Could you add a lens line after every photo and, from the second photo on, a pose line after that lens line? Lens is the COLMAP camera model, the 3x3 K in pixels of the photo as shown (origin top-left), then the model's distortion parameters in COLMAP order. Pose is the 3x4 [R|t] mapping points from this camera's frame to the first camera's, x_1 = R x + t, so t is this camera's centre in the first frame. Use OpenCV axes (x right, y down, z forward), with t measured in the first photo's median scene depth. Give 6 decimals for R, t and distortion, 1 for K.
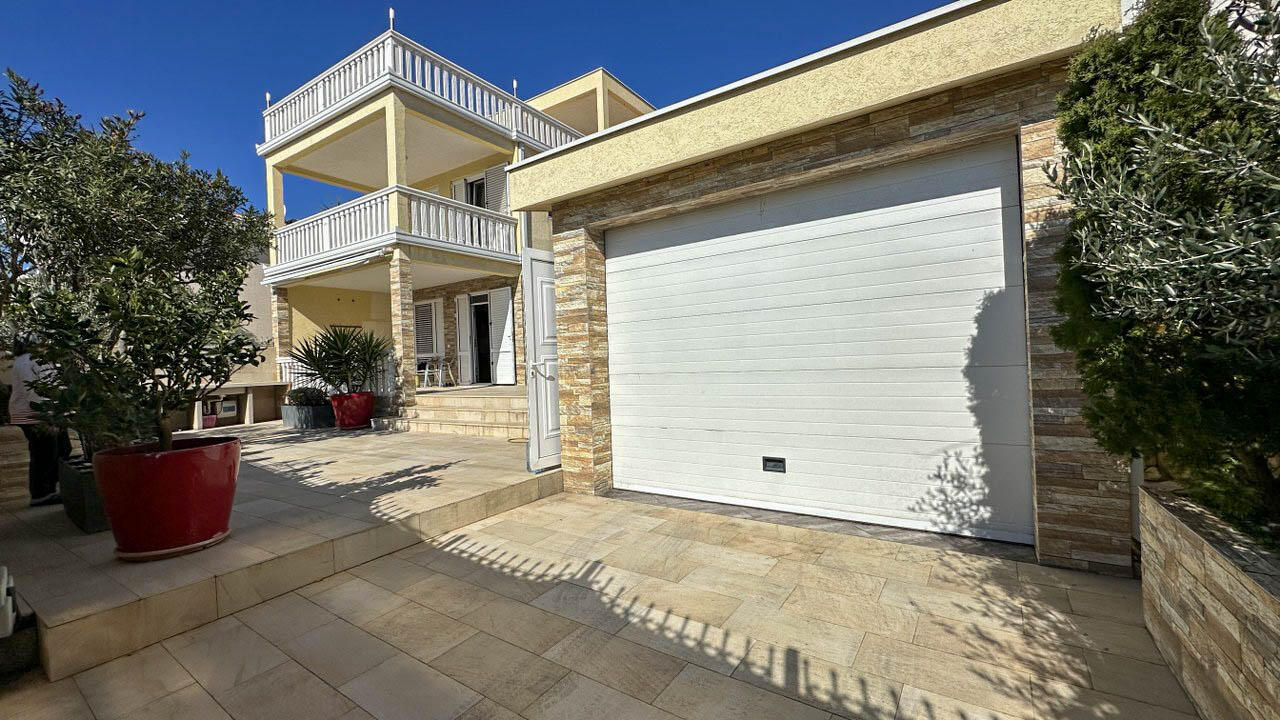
lens RADIAL K [[509.1, 0, 640.0], [0, 509.1, 360.0], [0, 0, 1]] dist [-0.000074, -0.000027]
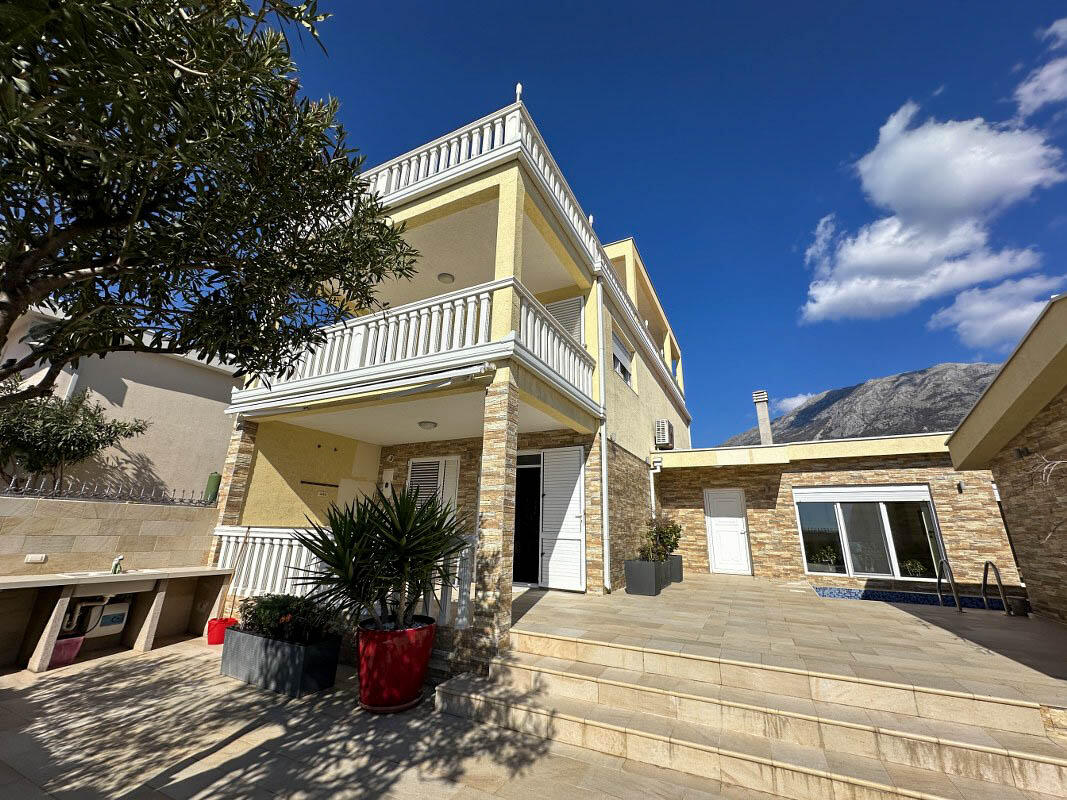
lens RADIAL K [[428.0, 0, 533.6], [0, 428.0, 396.1], [0, 0, 1]] dist [-0.002503, 0.000012]
pose [[0.992381, 0.091053, 0.083002, -0.471392], [-0.062031, 0.951307, -0.301938, -0.028545], [-0.106453, 0.294489, 0.949707, 0.498180]]
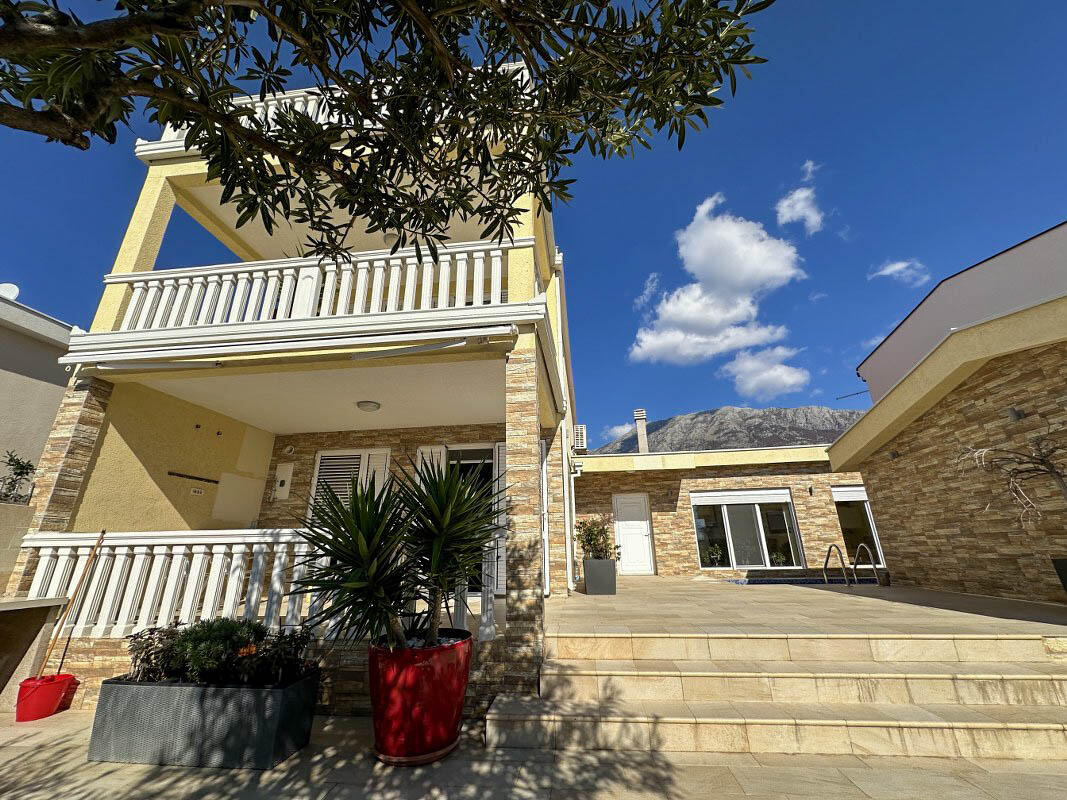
lens RADIAL K [[428.0, 0, 533.6], [0, 428.0, 396.1], [0, 0, 1]] dist [-0.002503, 0.000012]
pose [[0.896393, 0.174082, 0.407646, -0.634088], [-0.019231, 0.934061, -0.356596, 0.008329], [-0.442843, 0.311811, 0.840633, 0.618457]]
